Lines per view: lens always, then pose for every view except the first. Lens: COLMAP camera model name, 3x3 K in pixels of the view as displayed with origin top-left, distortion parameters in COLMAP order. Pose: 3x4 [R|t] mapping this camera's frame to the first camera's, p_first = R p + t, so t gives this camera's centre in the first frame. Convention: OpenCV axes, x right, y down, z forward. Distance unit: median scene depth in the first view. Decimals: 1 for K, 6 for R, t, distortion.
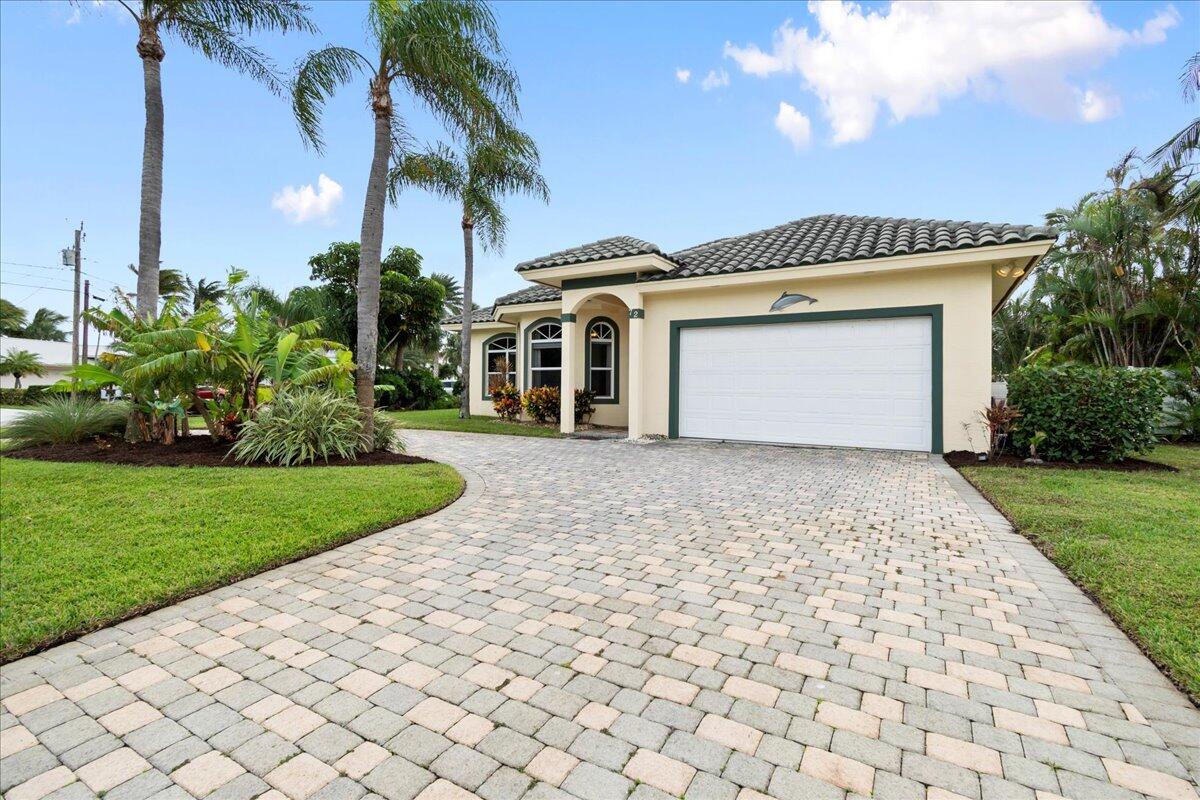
lens RADIAL K [[541.2, 0, 600.0], [0, 541.2, 400.0], [0, 0, 1]] dist [0.003873, 0.000232]
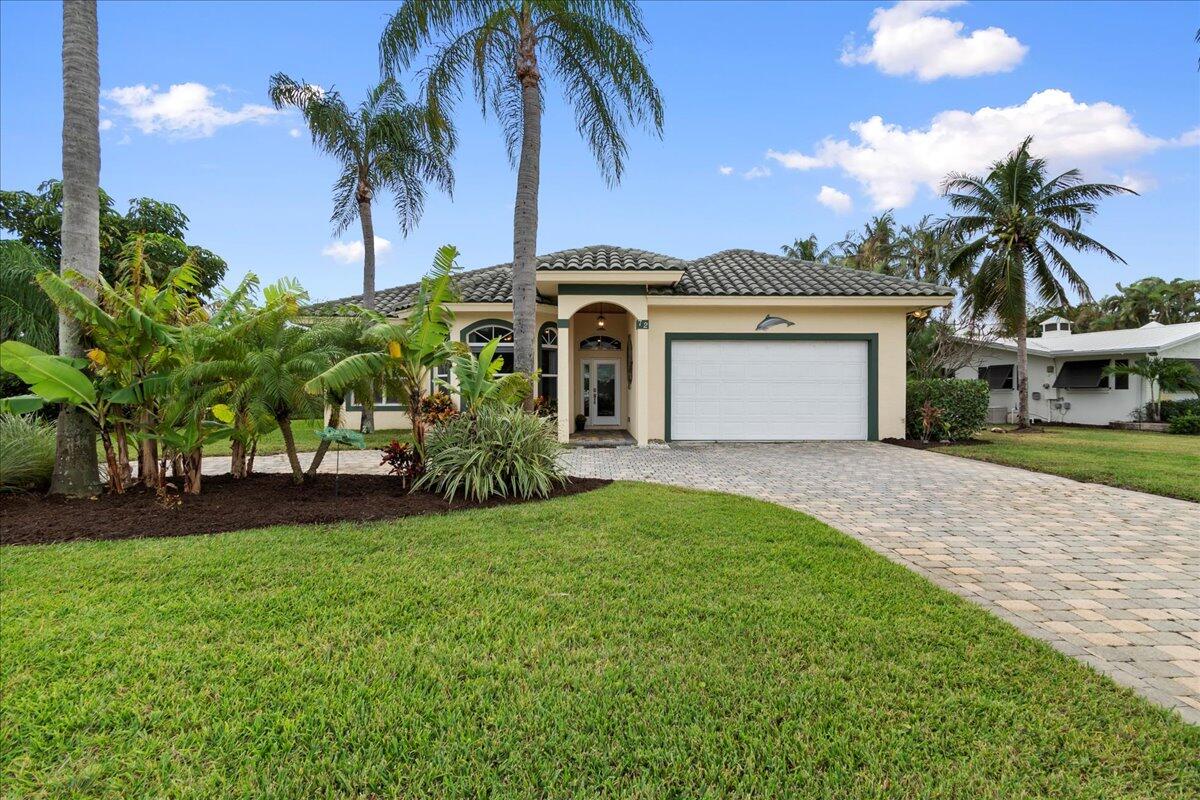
lens RADIAL K [[549.4, 0, 602.2], [0, 549.4, 399.3], [0, 0, 1]] dist [0.002601, 0.000249]
pose [[0.846566, -0.016585, 0.532025, -0.560105], [0.018720, 0.999824, 0.001380, -0.017203], [-0.531954, 0.008791, 0.846727, 0.140011]]
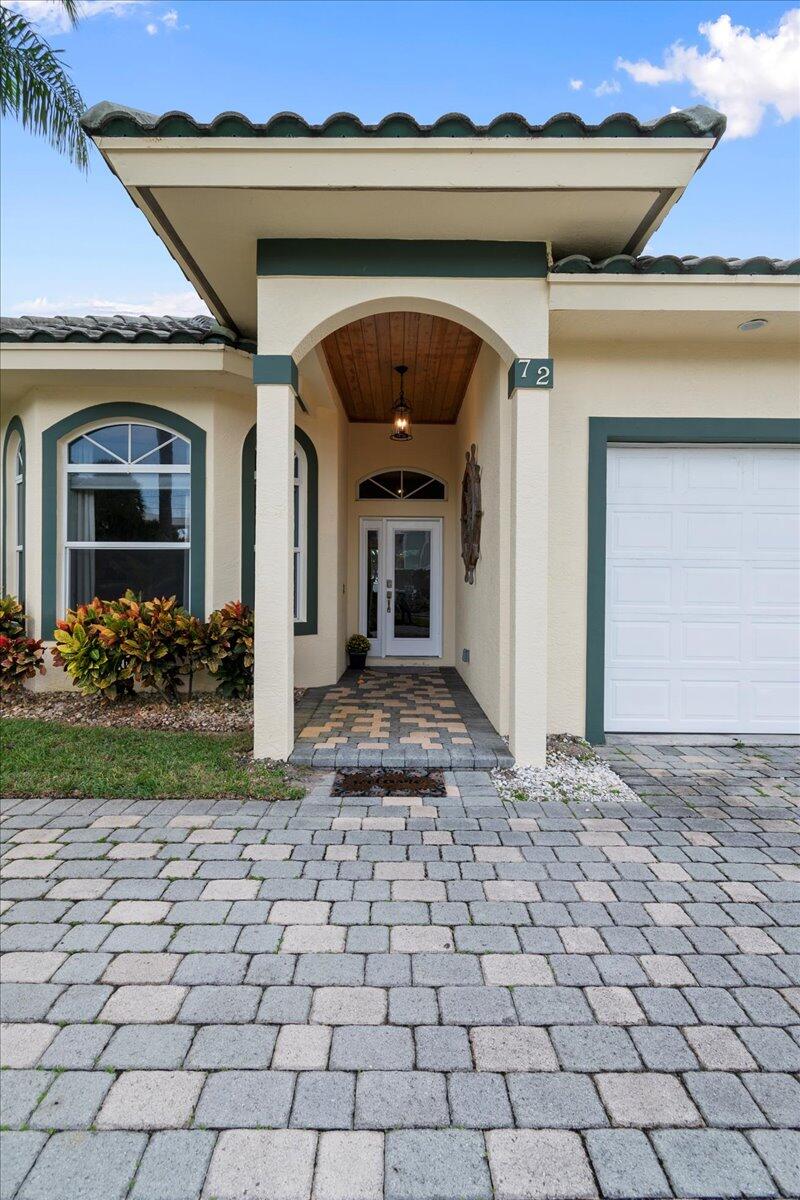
lens RADIAL K [[567.4, 0, 396.4], [0, 567.4, 592.8], [0, 0, 1]] dist [0.000511, -0.000479]
pose [[0.859348, -0.011229, 0.511268, -0.173272], [0.010728, 0.999935, 0.003930, -0.032202], [-0.511279, 0.002108, 0.859412, 0.740804]]
